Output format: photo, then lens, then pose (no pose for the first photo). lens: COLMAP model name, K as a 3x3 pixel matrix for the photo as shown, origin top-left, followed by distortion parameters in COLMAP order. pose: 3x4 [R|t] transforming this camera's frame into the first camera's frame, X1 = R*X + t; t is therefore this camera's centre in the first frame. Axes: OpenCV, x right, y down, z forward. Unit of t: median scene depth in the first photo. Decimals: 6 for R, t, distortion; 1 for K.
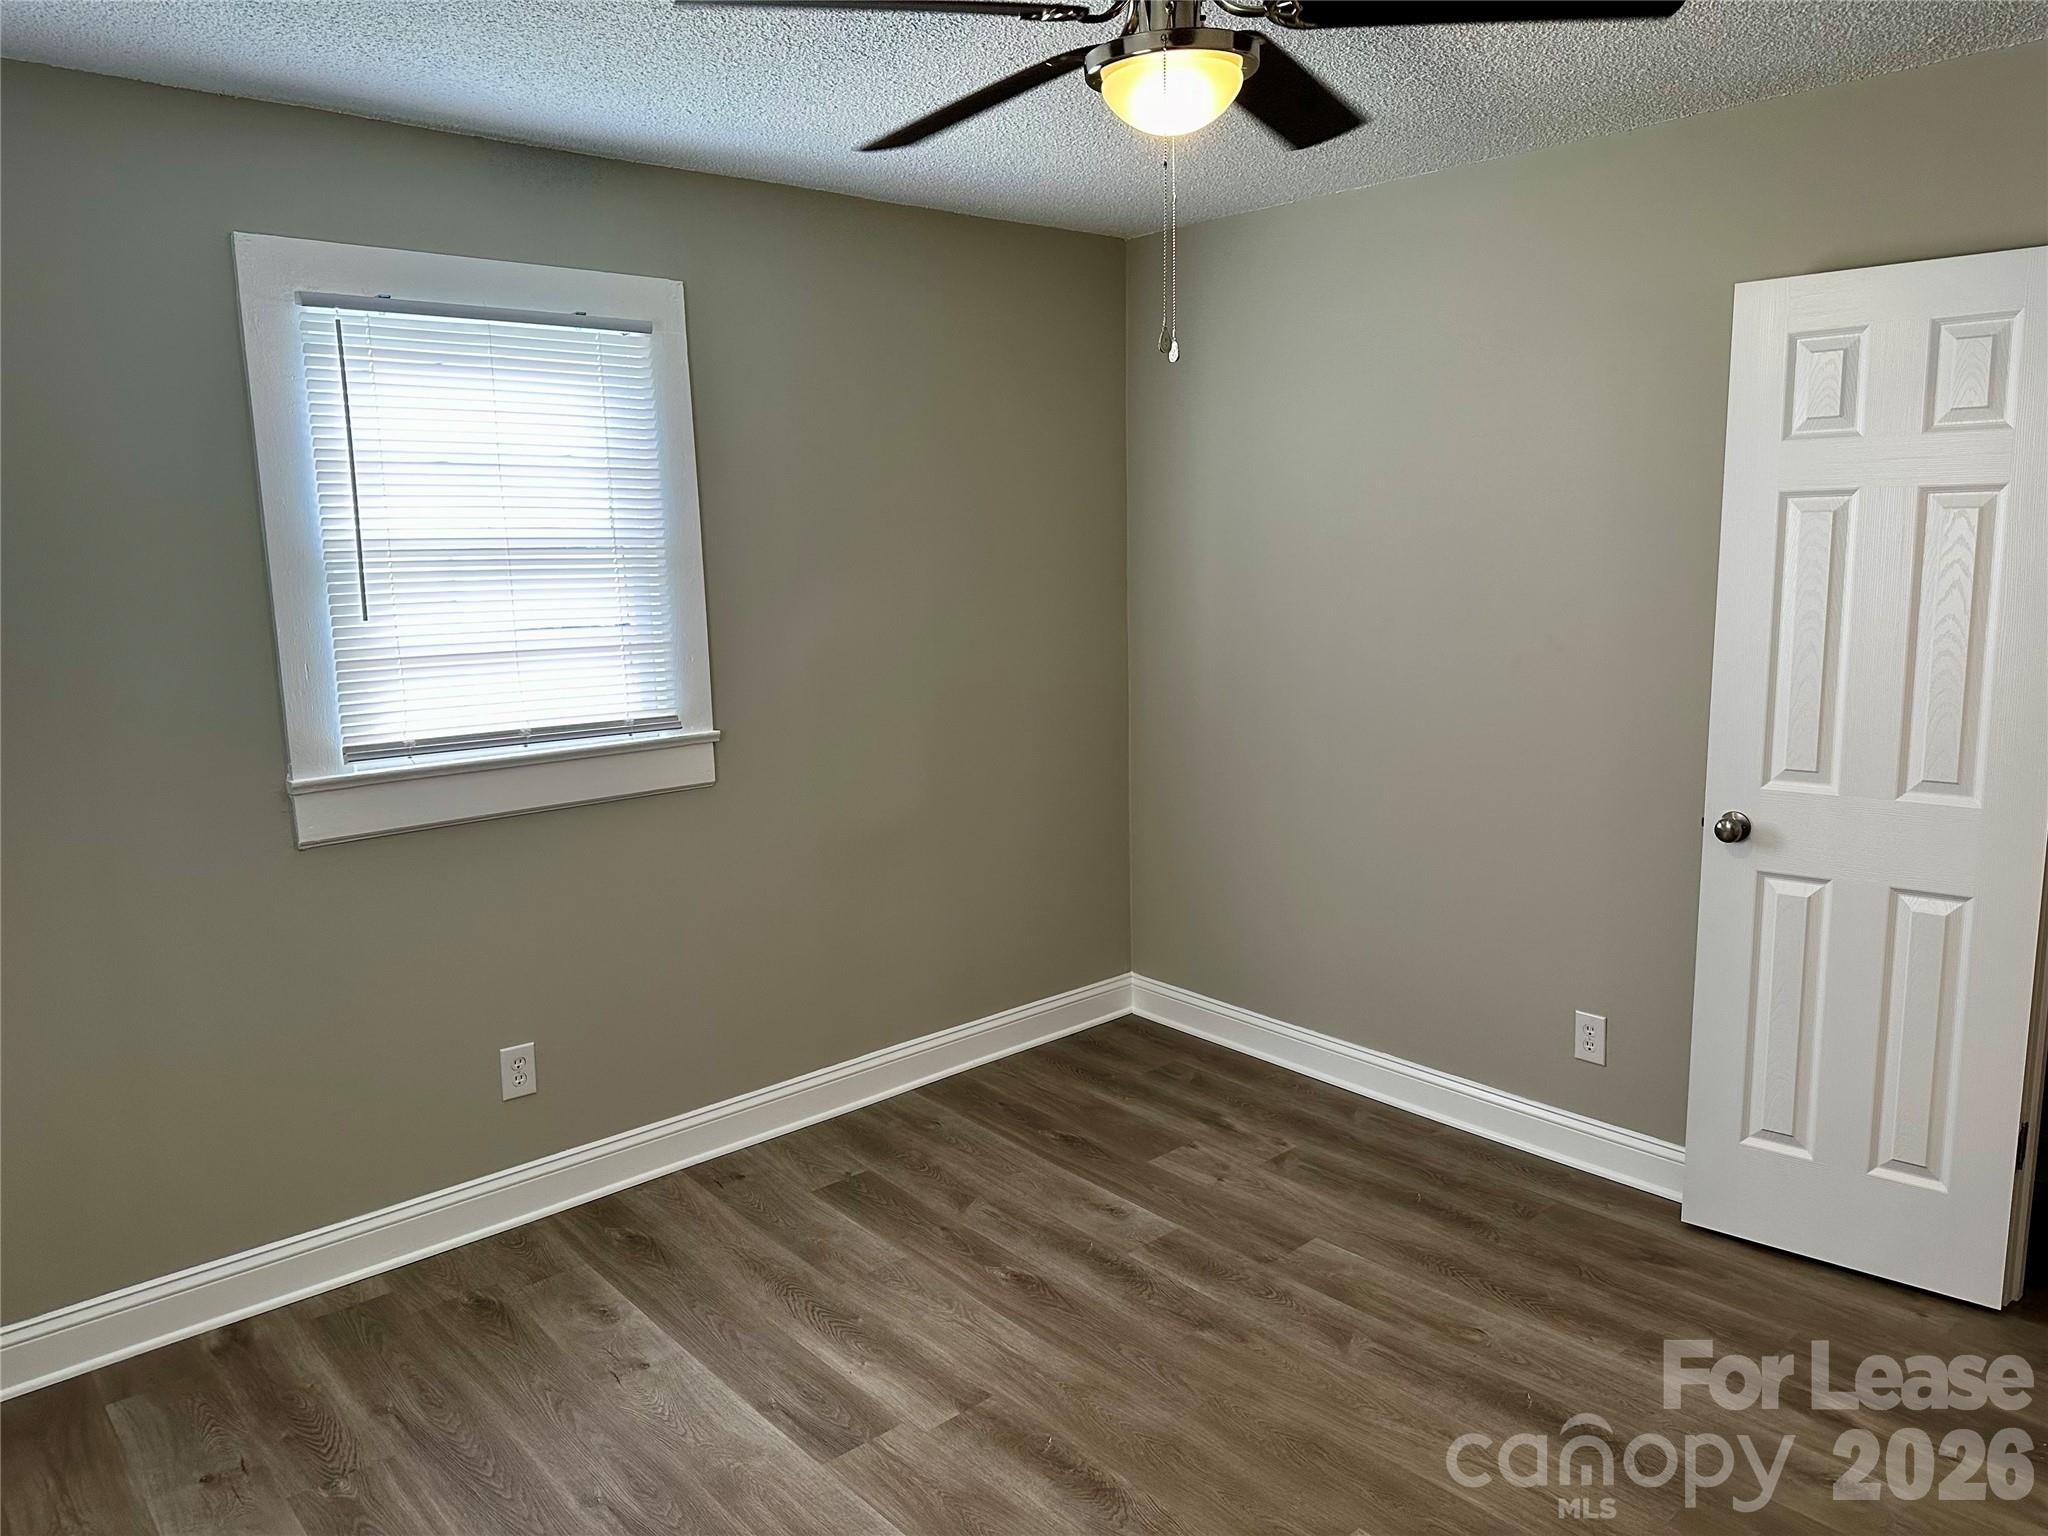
lens RADIAL K [[1527.1, 0, 1058.2], [0, 1527.1, 776.4], [0, 0, 1]] dist [0.132269, -0.072466]
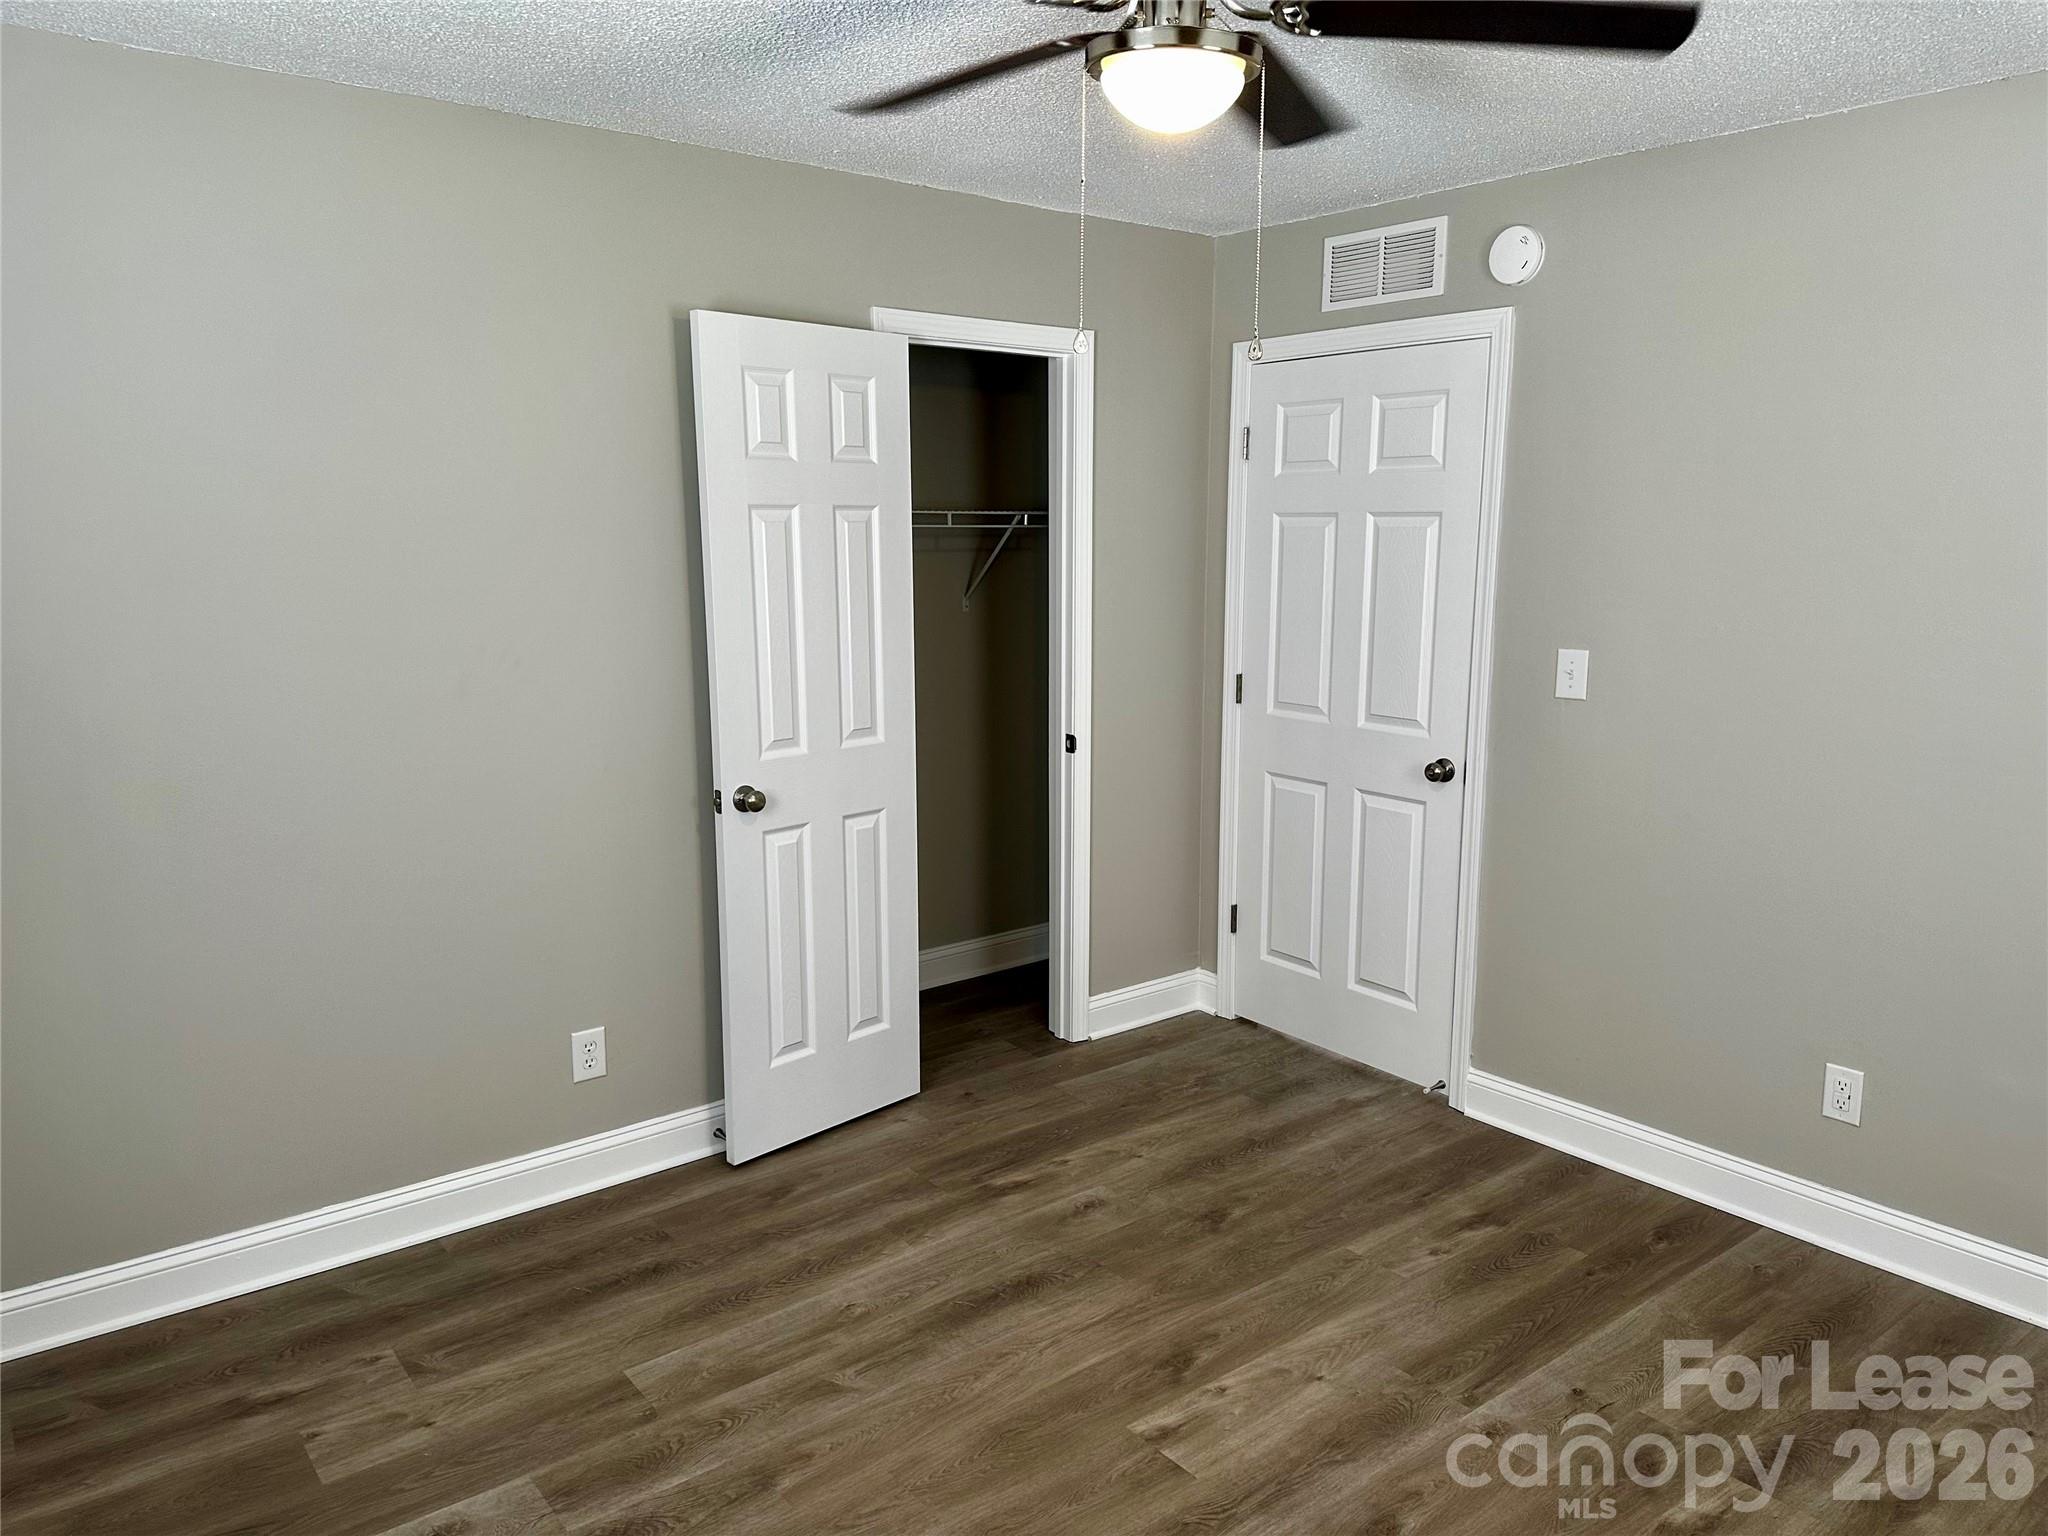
lens RADIAL K [[1527.1, 0, 1033.2], [0, 1527.1, 746.2], [0, 0, 1]] dist [0.132269, -0.072466]
pose [[0.058464, -0.148405, 0.987197, -0.641683], [0.158256, 0.977761, 0.137614, -0.123896], [-0.985666, 0.148185, 0.080650, 0.688403]]
